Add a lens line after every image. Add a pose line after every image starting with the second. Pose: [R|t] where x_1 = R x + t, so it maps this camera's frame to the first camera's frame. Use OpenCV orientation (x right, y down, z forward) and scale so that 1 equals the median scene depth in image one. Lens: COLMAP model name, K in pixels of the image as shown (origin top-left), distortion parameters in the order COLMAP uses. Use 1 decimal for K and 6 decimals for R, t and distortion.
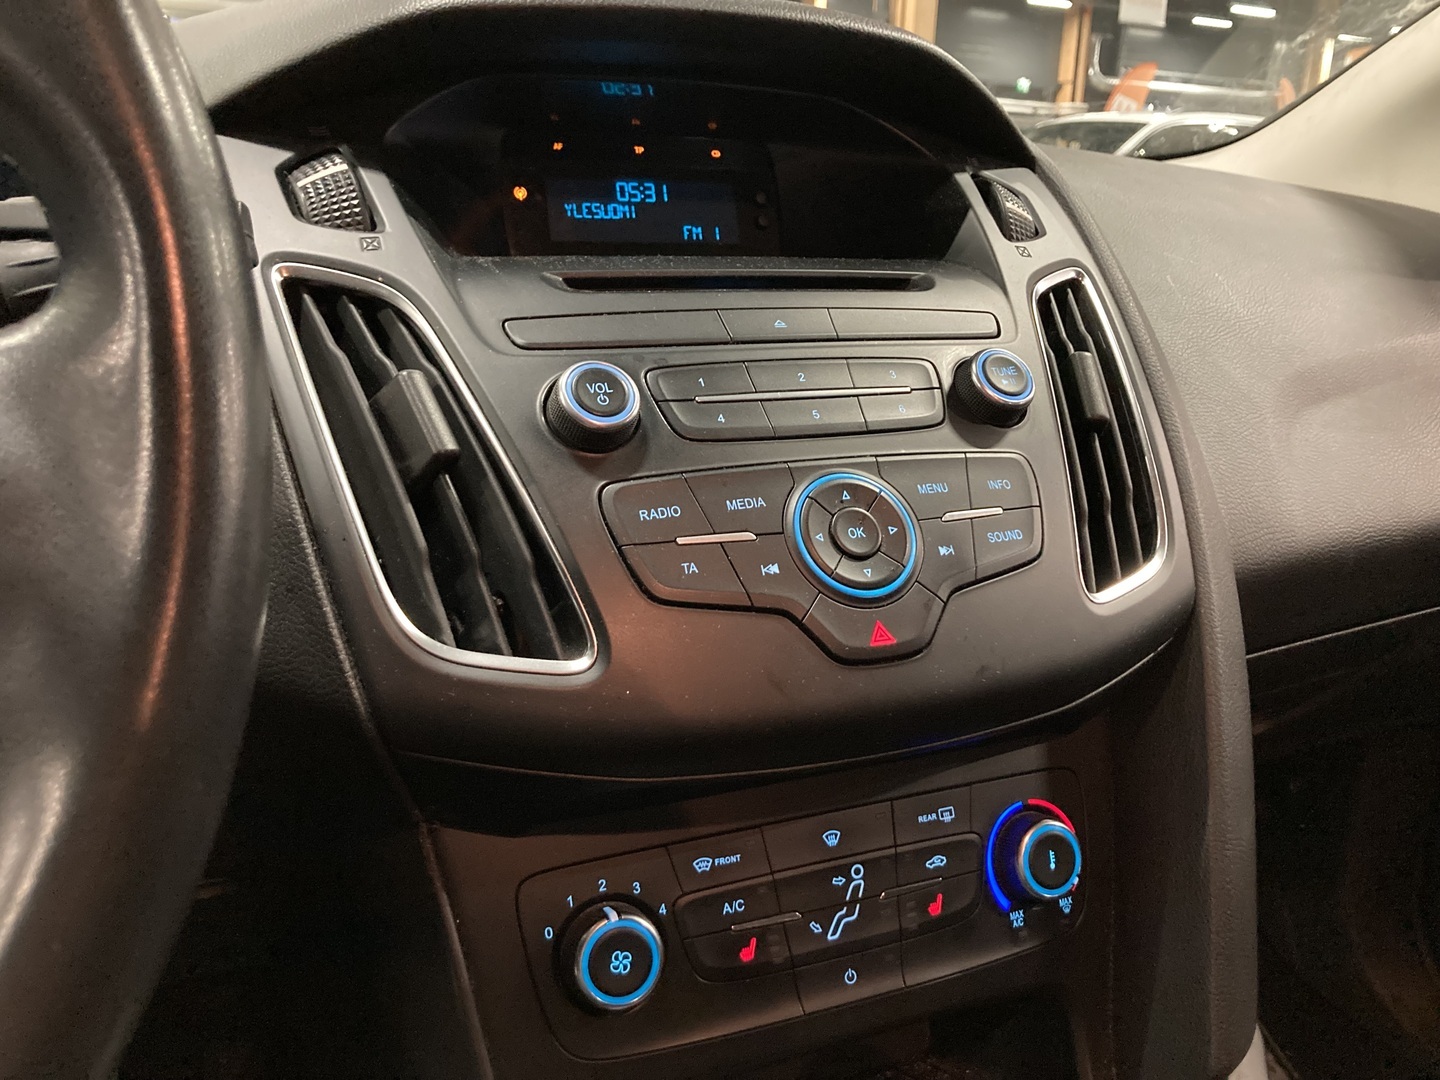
lens RADIAL K [[1194.9, 0, 720.0], [0, 1194.9, 540.0], [0, 0, 1]] dist [0.009184, 0.009178]
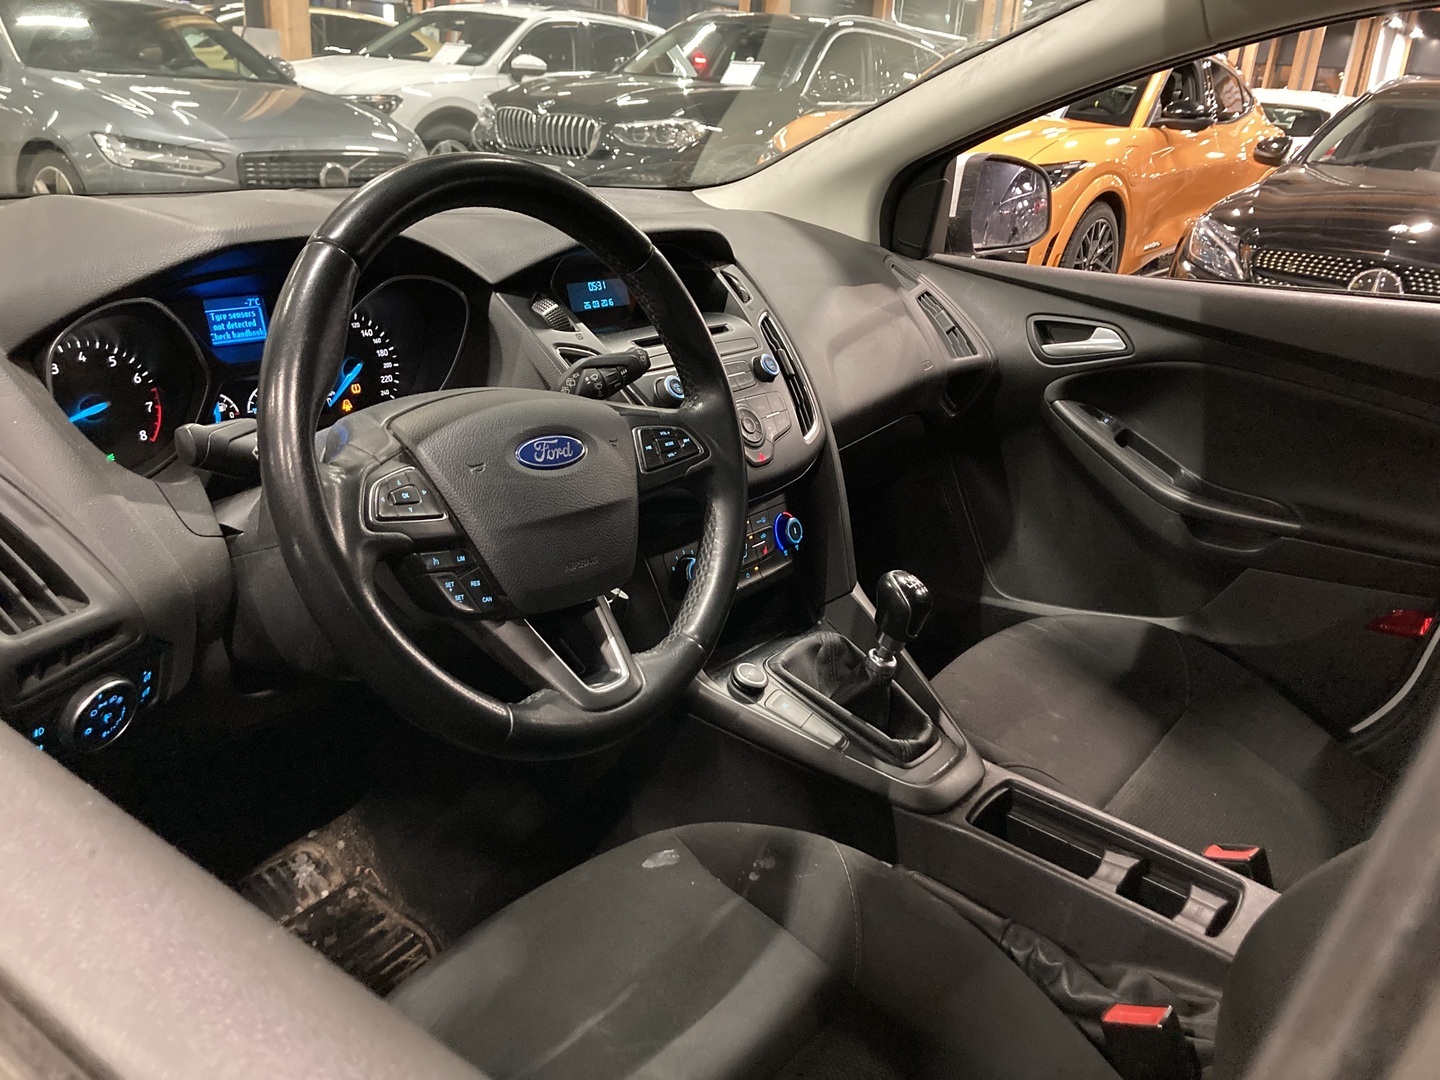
lens RADIAL K [[1194.9, 0, 720.0], [0, 1194.9, 540.0], [0, 0, 1]] dist [0.009184, 0.009178]
pose [[0.871579, -0.143280, 0.468850, -1.244462], [0.084912, 0.986005, 0.143472, -0.141548], [-0.482845, -0.085236, 0.871548, -1.442835]]
